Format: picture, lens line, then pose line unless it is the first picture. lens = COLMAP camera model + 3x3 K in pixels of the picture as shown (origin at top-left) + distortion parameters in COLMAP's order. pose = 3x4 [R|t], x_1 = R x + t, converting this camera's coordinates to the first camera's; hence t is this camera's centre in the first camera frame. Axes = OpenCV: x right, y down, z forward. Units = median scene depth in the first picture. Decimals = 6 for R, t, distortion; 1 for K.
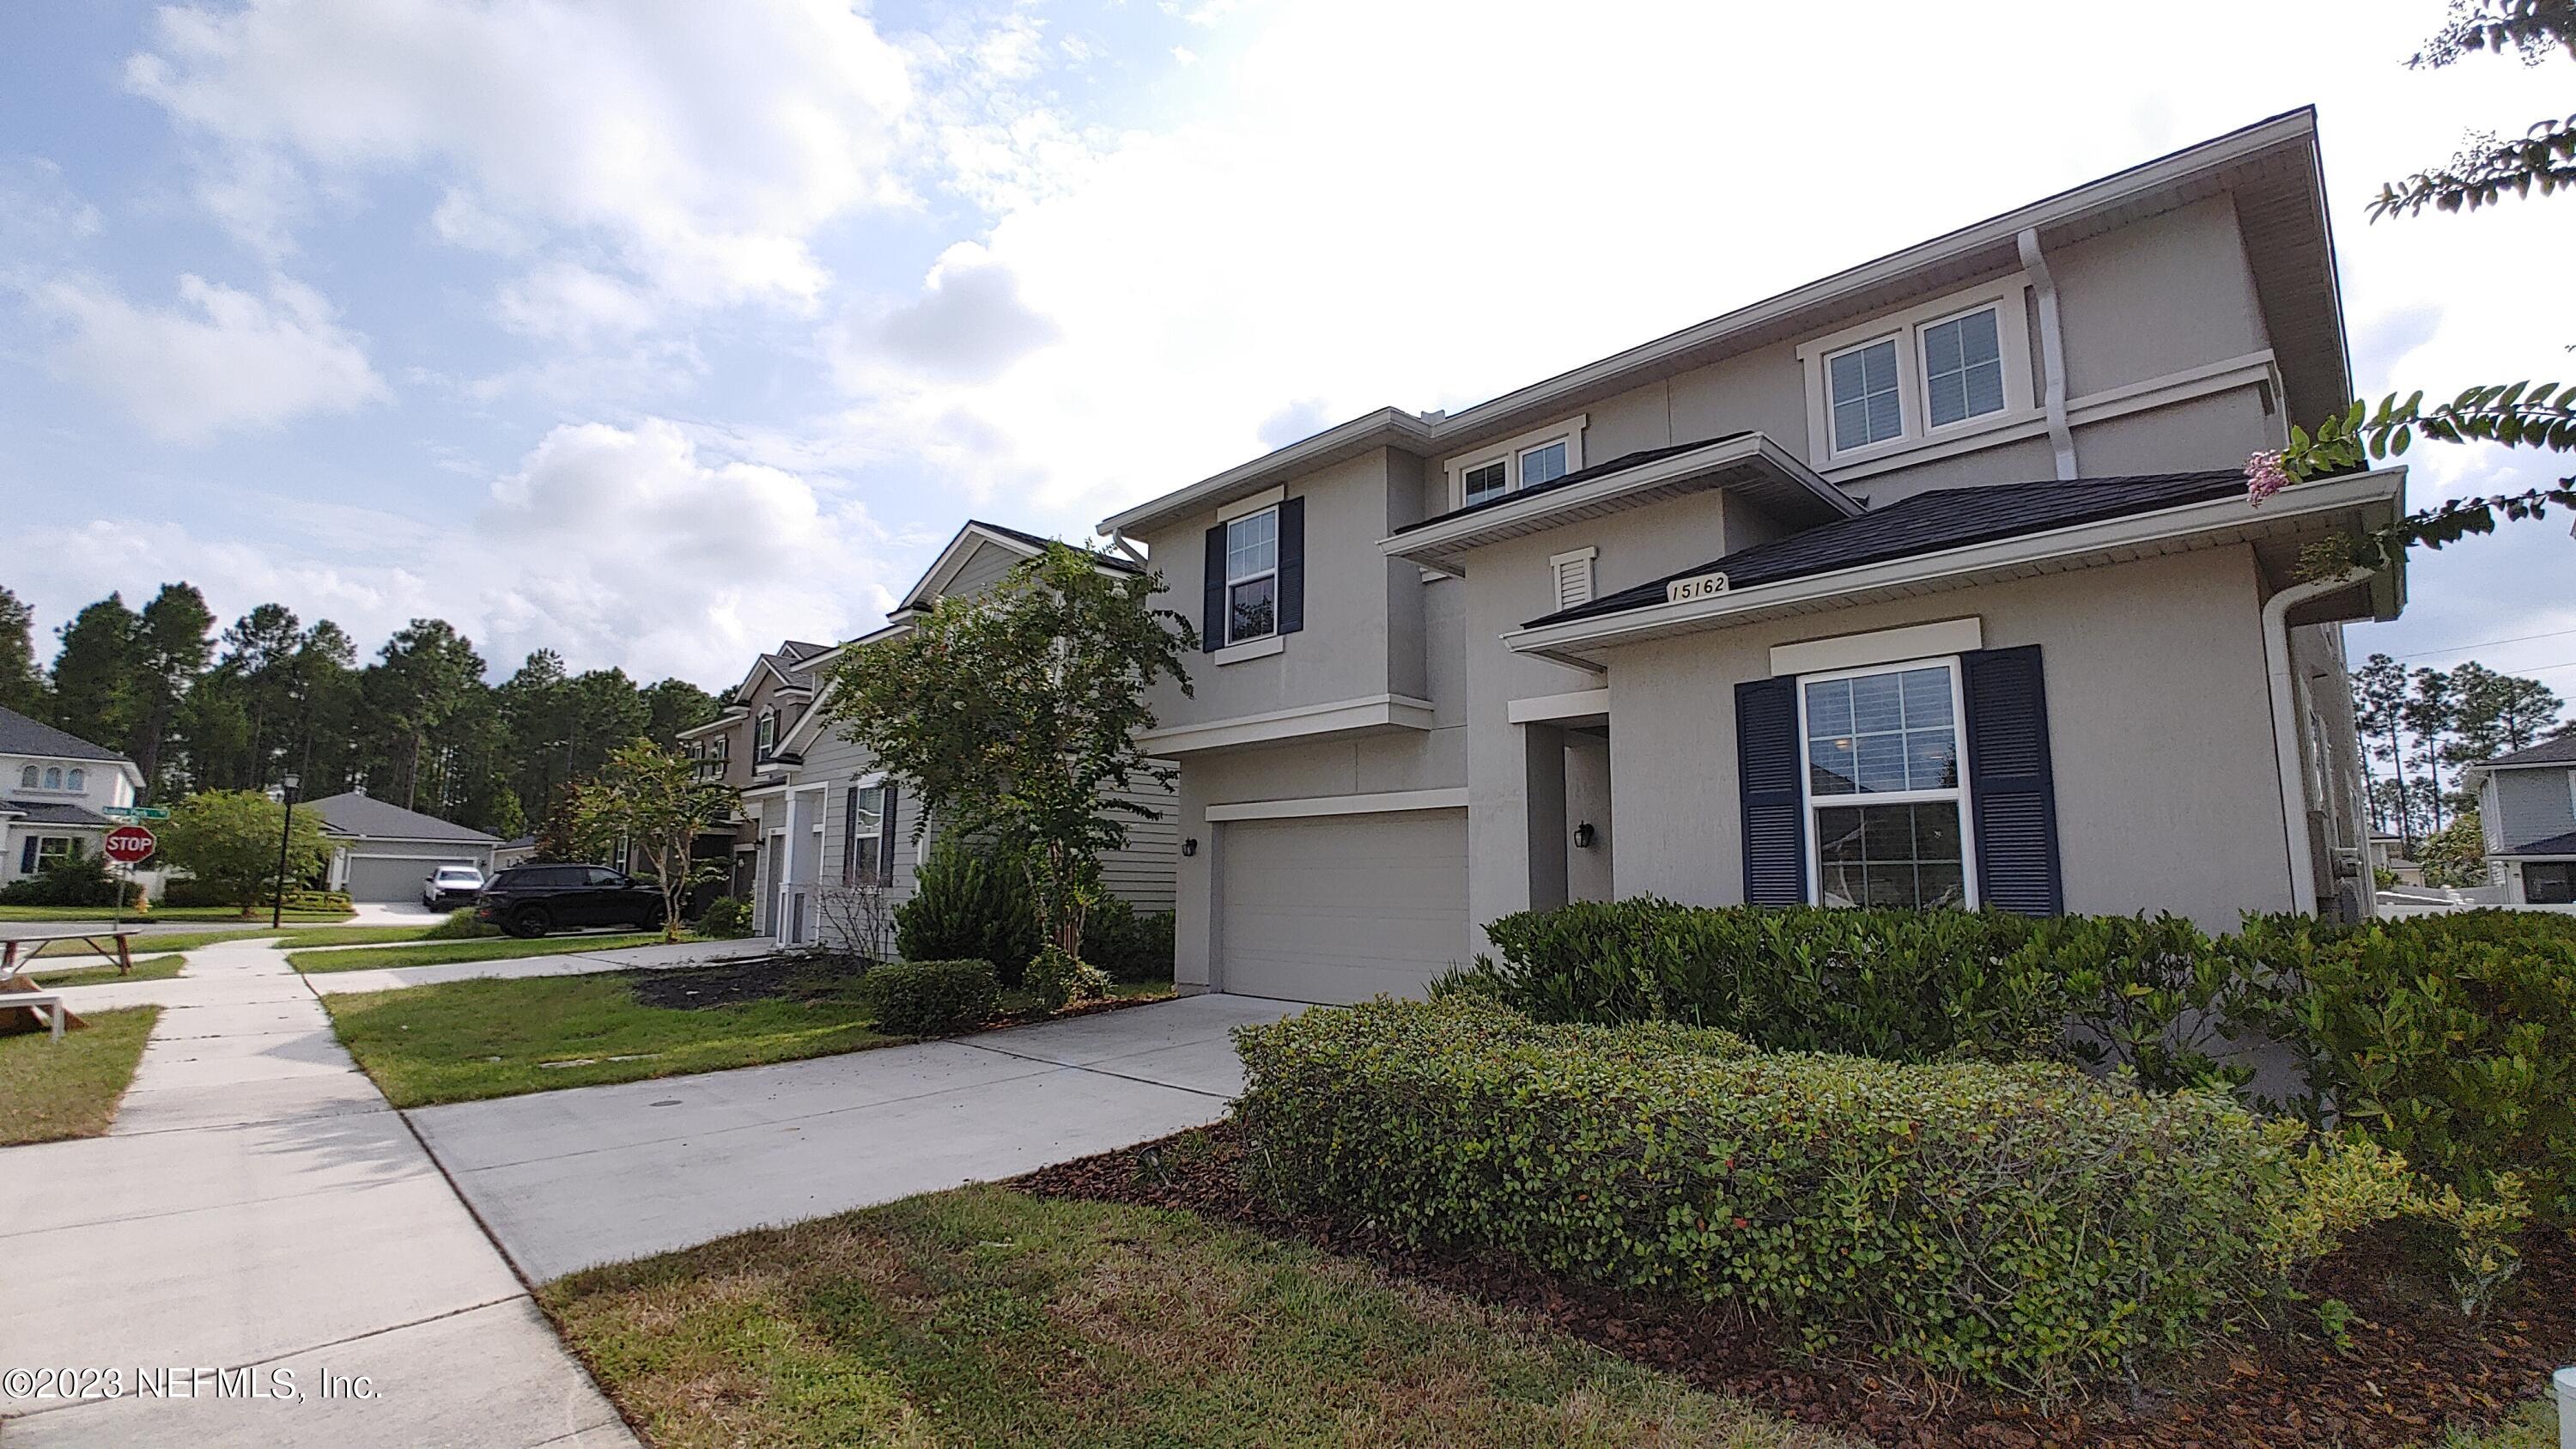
lens RADIAL K [[1112.4, 0, 1285.0], [0, 1112.4, 741.8], [0, 0, 1]] dist [-0.039807, 0.012369]
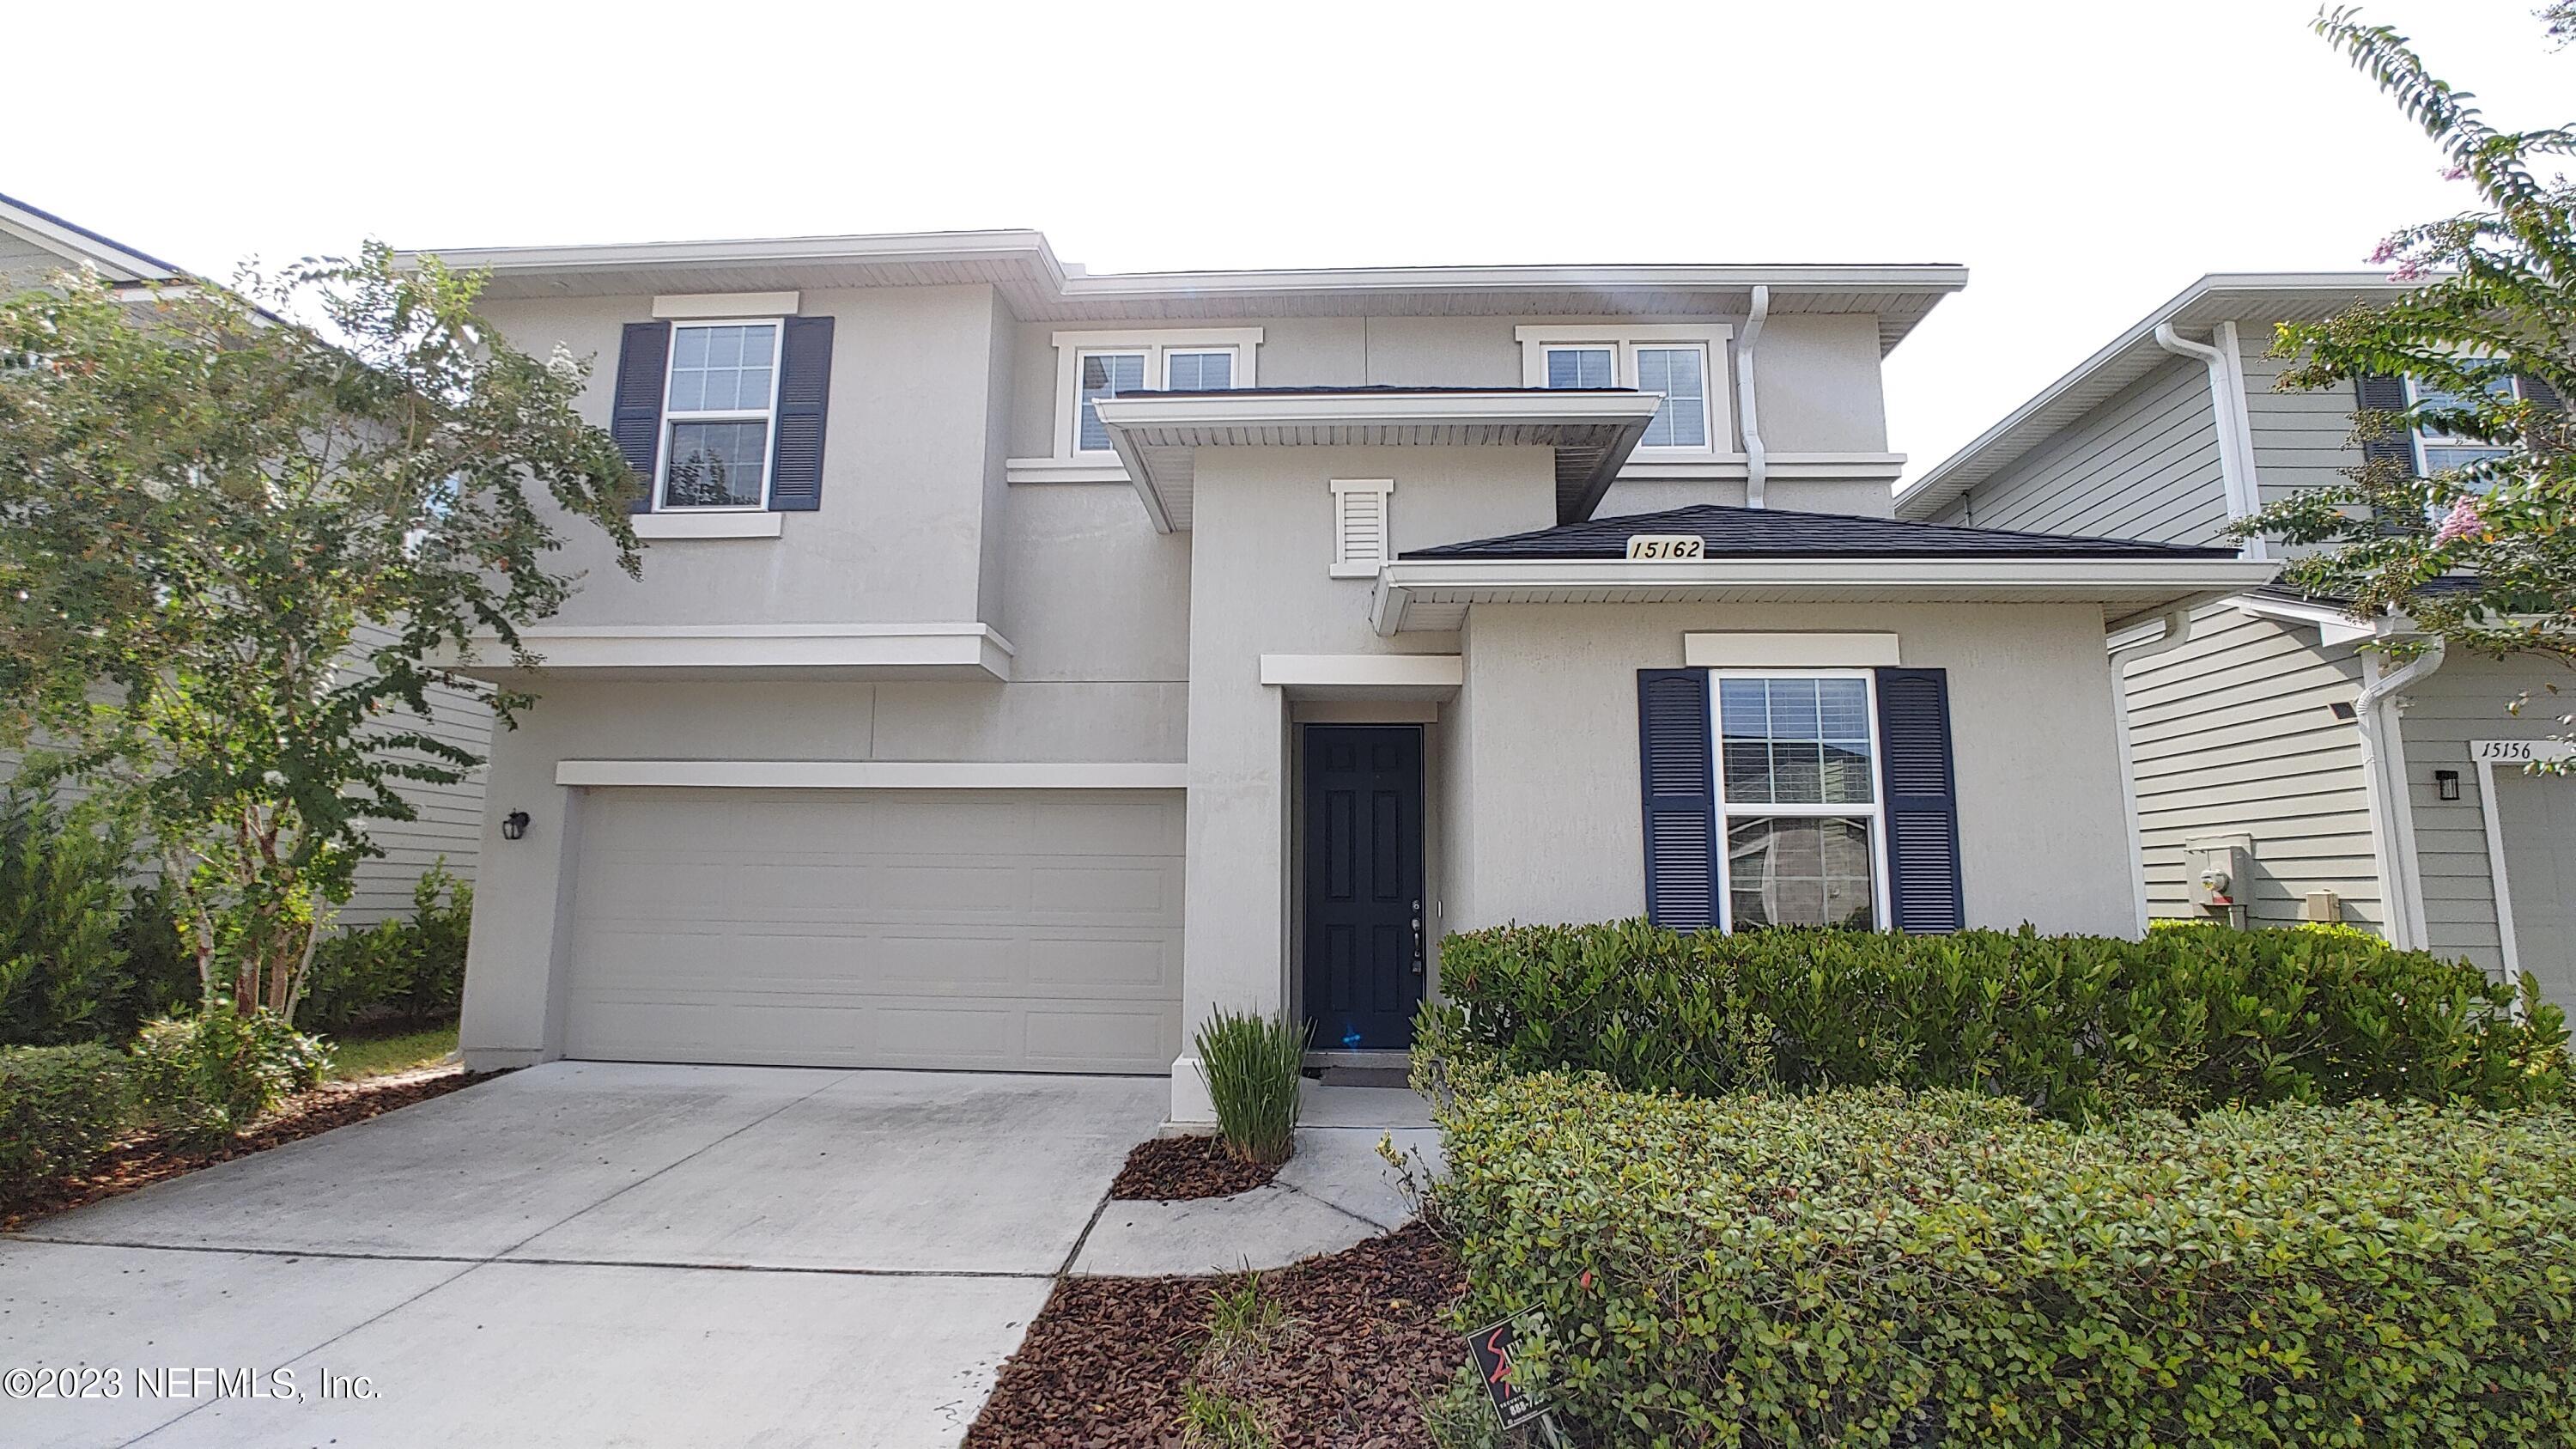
lens RADIAL K [[1112.4, 0, 1285.0], [0, 1112.4, 741.8], [0, 0, 1]] dist [-0.039807, 0.012369]
pose [[0.731915, 0.090568, 0.675350, -0.295435], [-0.093528, 0.995099, -0.032087, 0.045894], [-0.674946, -0.039680, 0.736799, 0.427872]]
